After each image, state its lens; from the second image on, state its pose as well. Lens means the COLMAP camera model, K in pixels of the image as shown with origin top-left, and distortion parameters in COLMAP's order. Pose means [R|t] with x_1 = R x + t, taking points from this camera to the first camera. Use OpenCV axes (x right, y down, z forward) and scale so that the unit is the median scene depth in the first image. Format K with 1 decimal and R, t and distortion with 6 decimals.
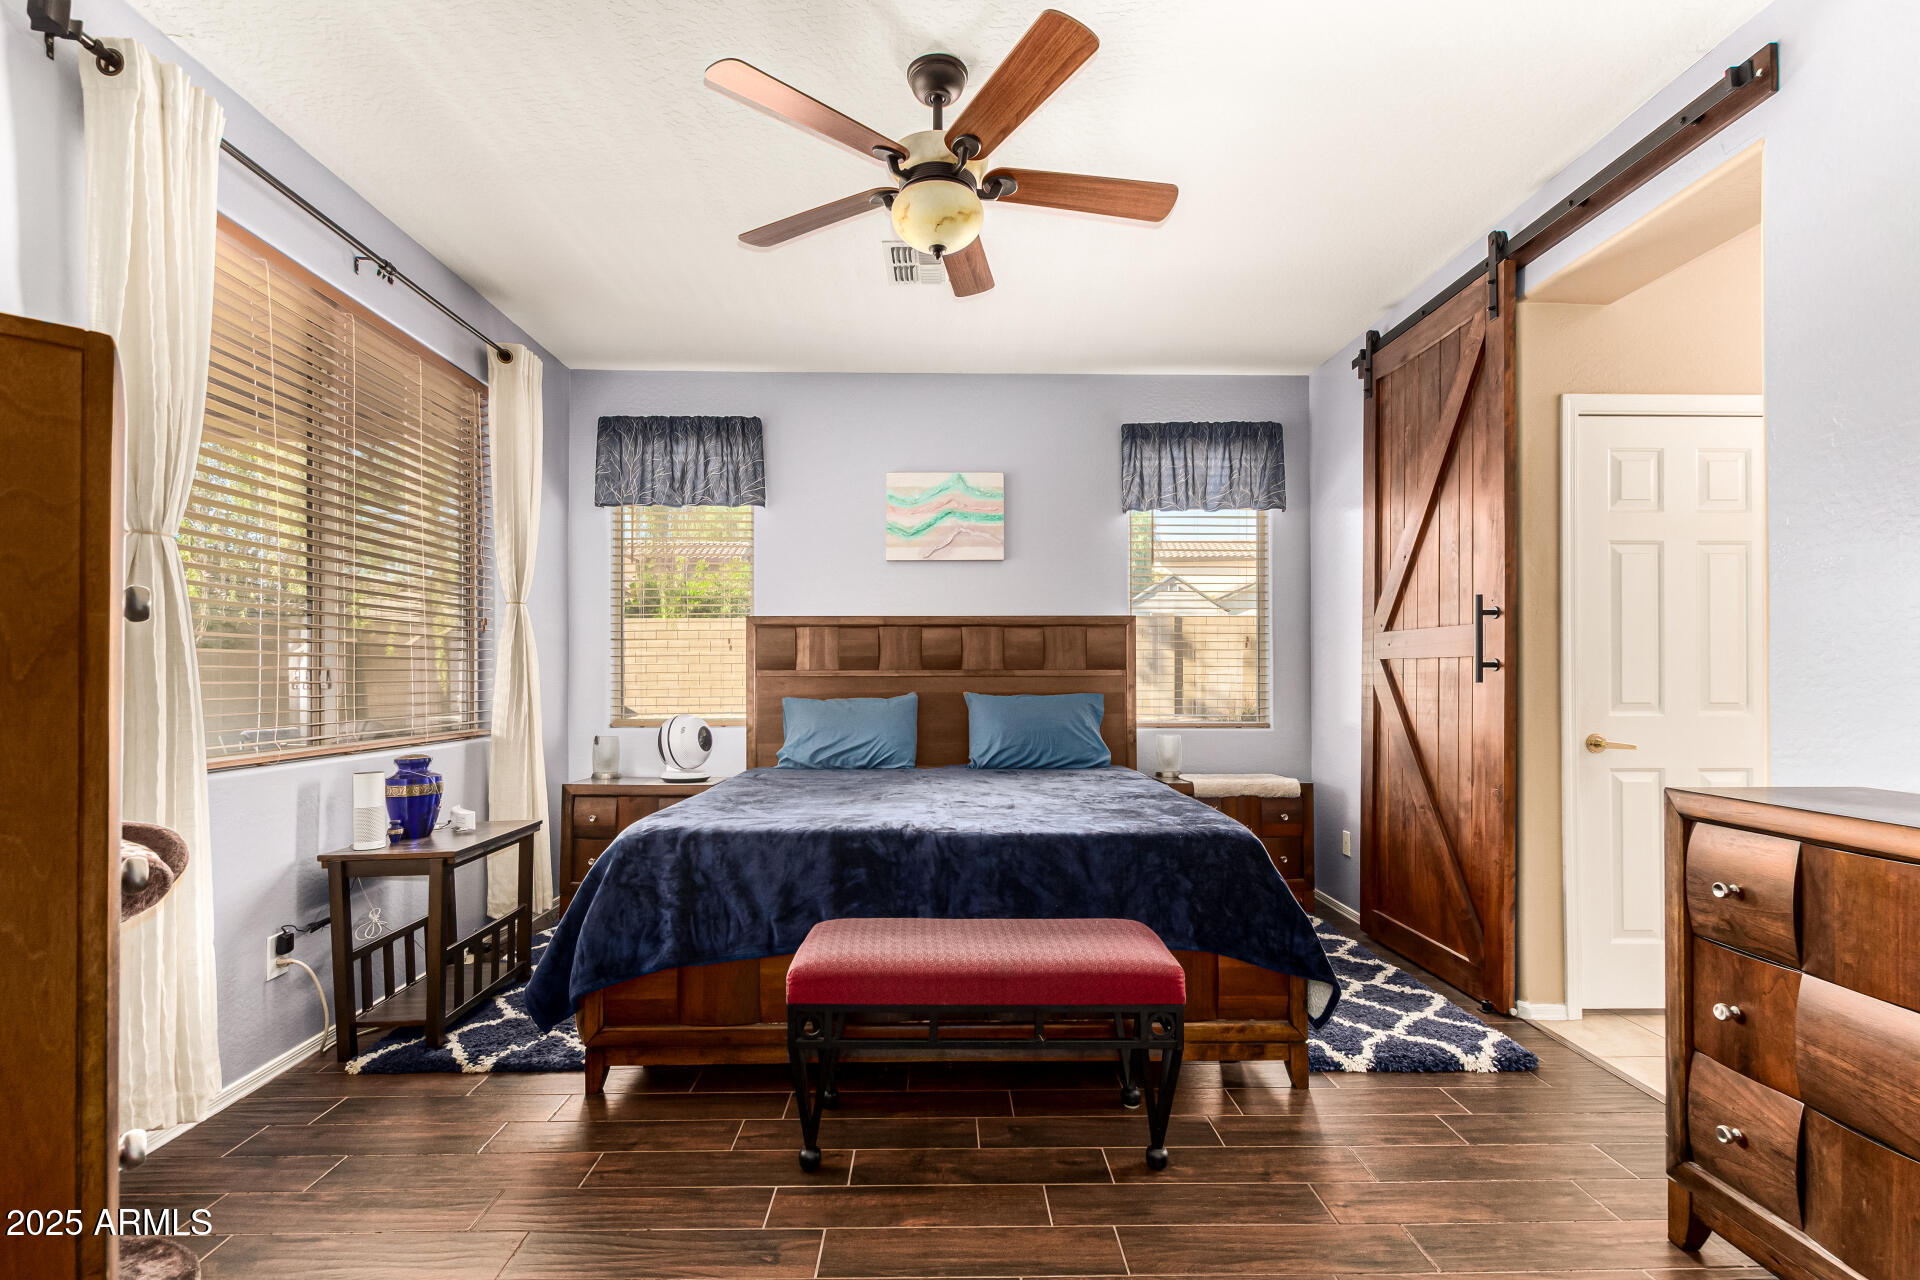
lens RADIAL K [[876.5, 0, 852.1], [0, 876.5, 673.8], [0, 0, 1]] dist [0.007373, -0.002602]
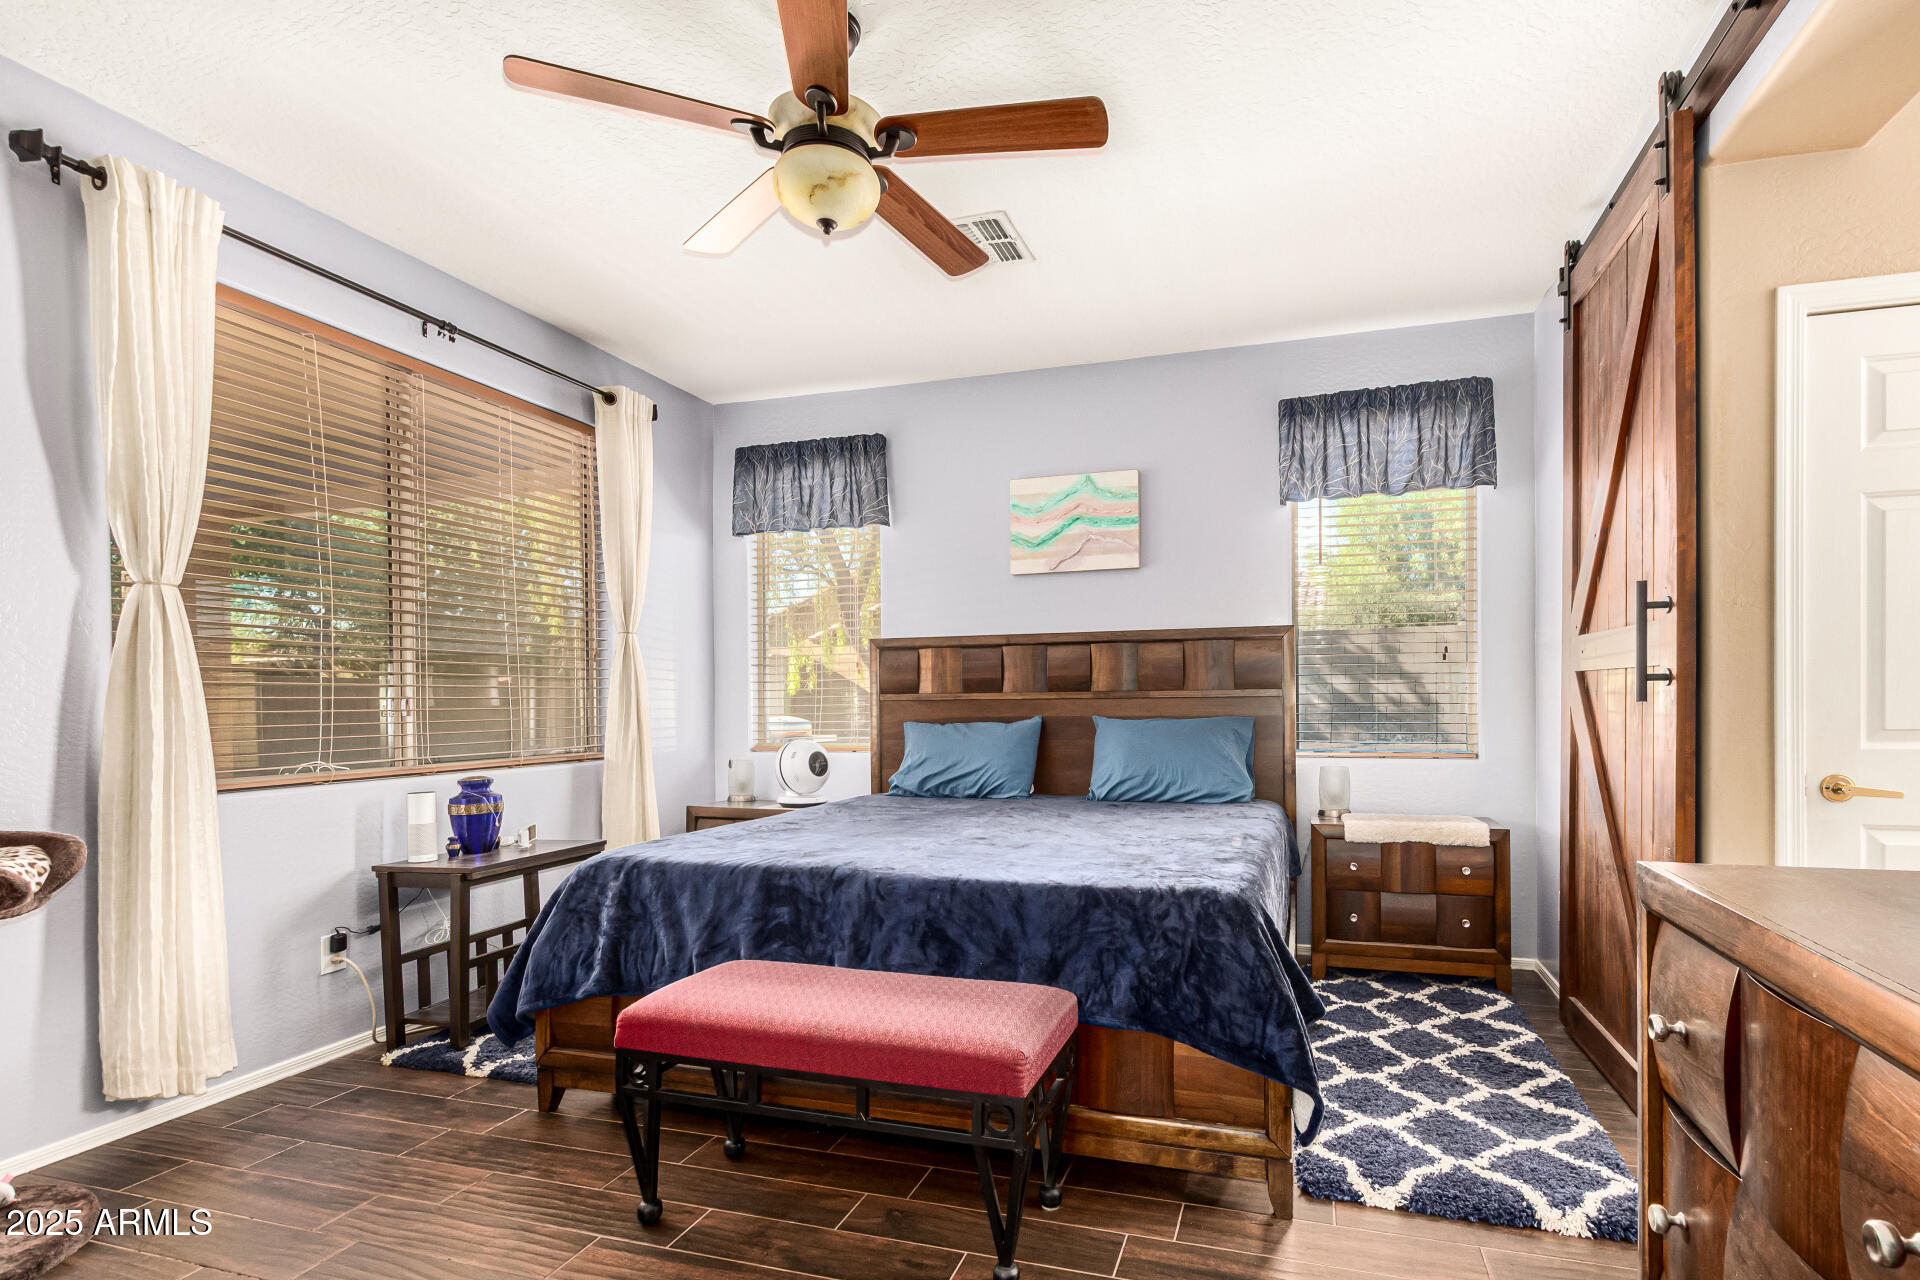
lens RADIAL K [[876.5, 0, 938.7], [0, 876.5, 707.7], [0, 0, 1]] dist [0.007373, -0.002602]
pose [[0.957166, -0.006389, -0.289469, 0.367744], [0.010179, 0.999881, 0.011590, 0.000608], [0.289361, -0.014040, 0.957117, 0.132930]]
